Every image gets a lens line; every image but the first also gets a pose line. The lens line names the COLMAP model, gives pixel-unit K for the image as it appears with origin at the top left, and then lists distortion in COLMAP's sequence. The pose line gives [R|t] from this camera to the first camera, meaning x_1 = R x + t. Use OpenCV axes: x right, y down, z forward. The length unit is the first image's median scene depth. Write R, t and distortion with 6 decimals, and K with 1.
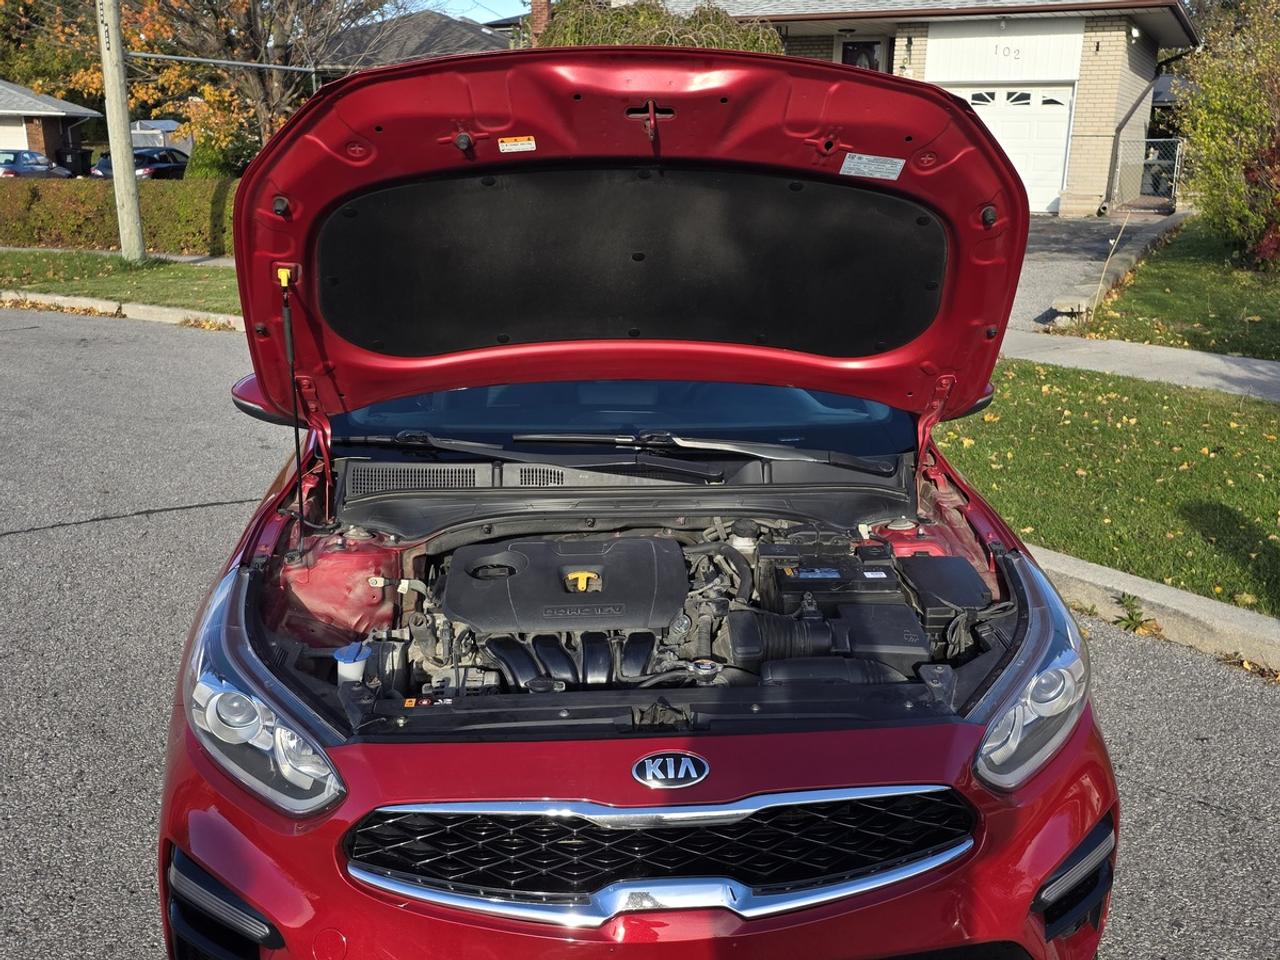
lens RADIAL K [[1247.4, 0, 644.3], [0, 1247.4, 478.6], [0, 0, 1]] dist [0.039722, 0.000000]
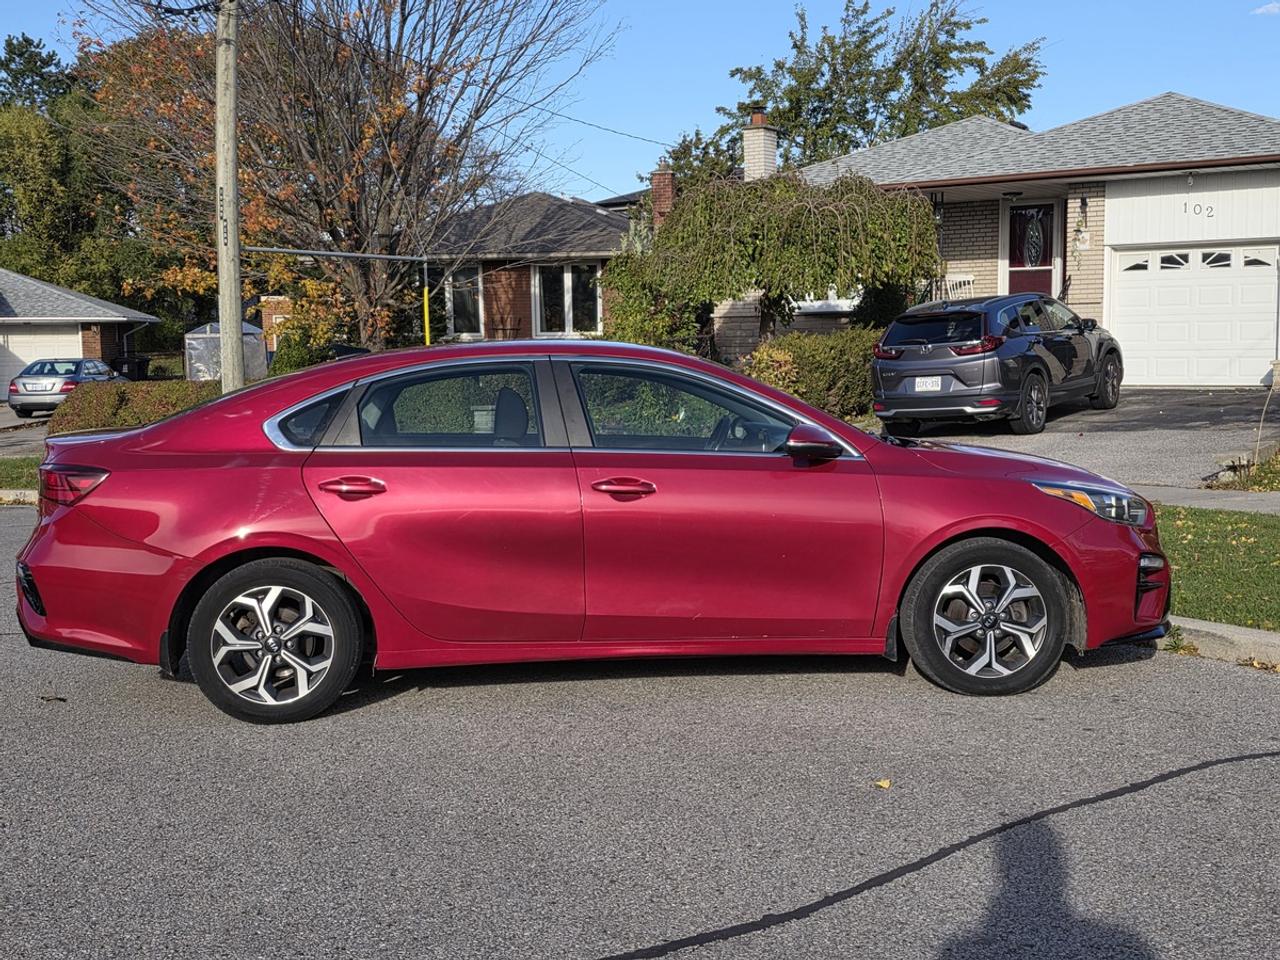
lens RADIAL K [[1588.2, 0, 642.8], [0, 1588.2, 472.7], [0, 0, 1]] dist [0.130832, 0.000000]
pose [[0.995437, -0.021338, -0.093008, 0.003582], [0.004547, 0.984179, -0.177116, 0.040159], [0.095316, 0.175885, 0.979785, -0.112334]]
